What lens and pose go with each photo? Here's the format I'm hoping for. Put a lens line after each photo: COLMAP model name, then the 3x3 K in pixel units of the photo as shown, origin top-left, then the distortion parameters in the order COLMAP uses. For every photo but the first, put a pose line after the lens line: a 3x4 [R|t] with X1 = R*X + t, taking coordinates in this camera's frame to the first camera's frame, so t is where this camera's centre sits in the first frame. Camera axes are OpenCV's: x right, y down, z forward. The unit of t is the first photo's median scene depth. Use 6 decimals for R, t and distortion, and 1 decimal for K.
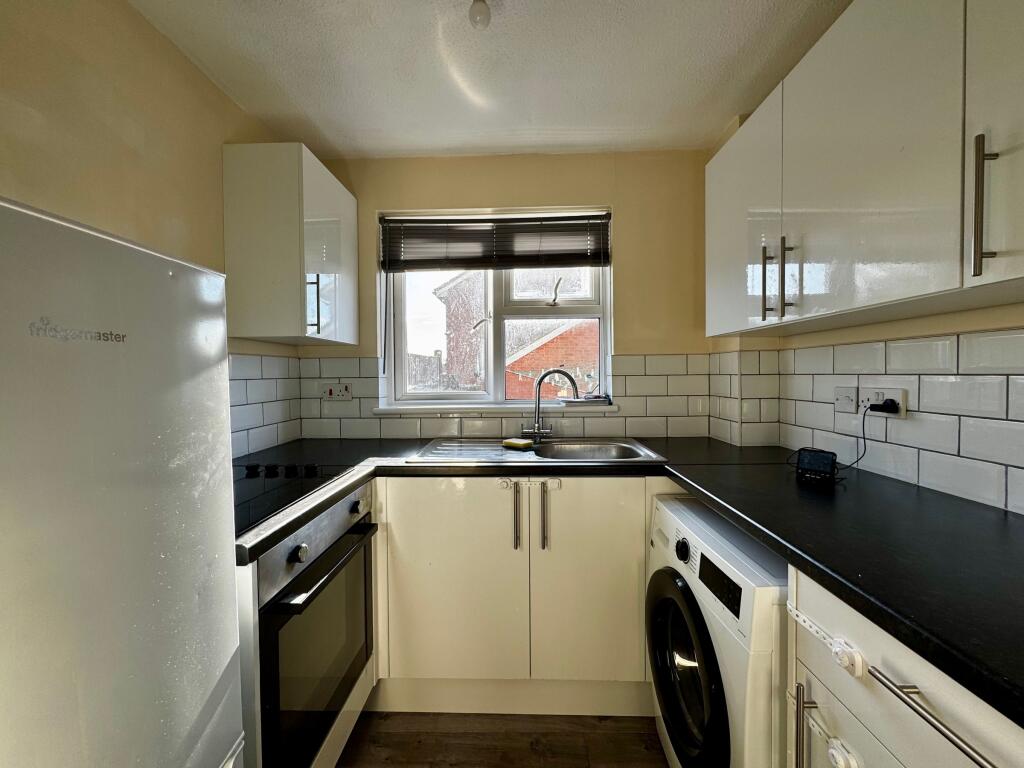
lens RADIAL K [[405.8, 0, 514.4], [0, 405.8, 383.0], [0, 0, 1]] dist [0.002809, 0.000536]
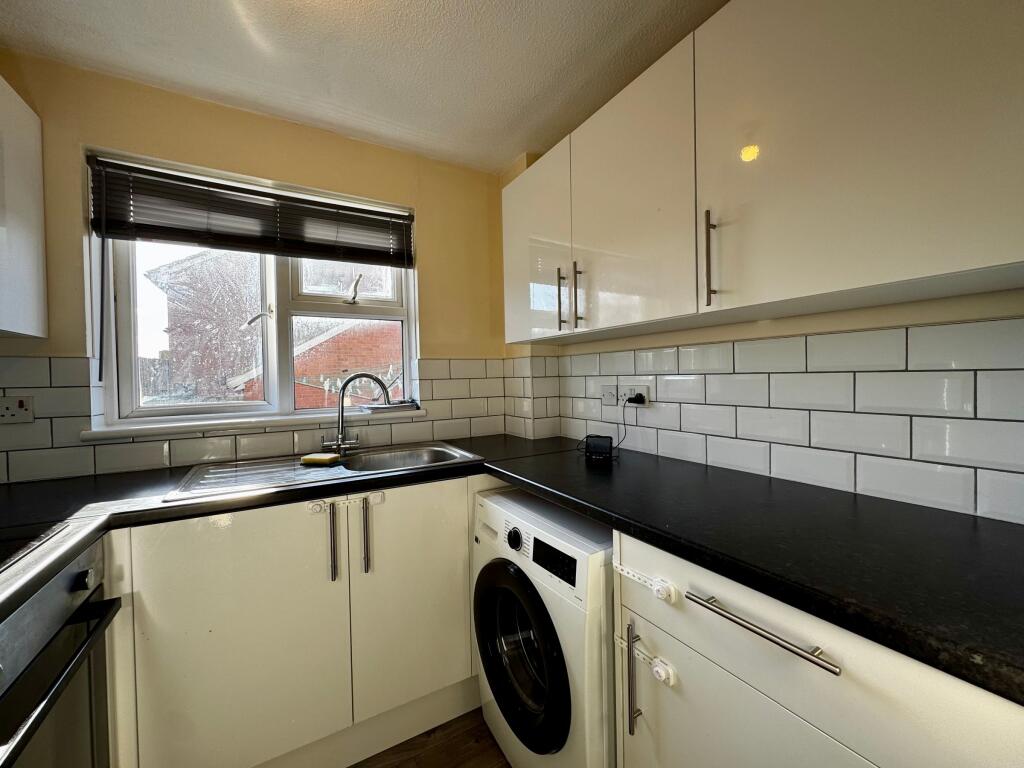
lens RADIAL K [[405.8, 0, 511.8], [0, 405.8, 382.8], [0, 0, 1]] dist [0.002809, 0.000536]
pose [[0.857133, -0.016349, 0.514836, -0.108003], [0.024075, 0.999675, -0.008336, 0.004440], [-0.514532, 0.019540, 0.857248, 0.055252]]
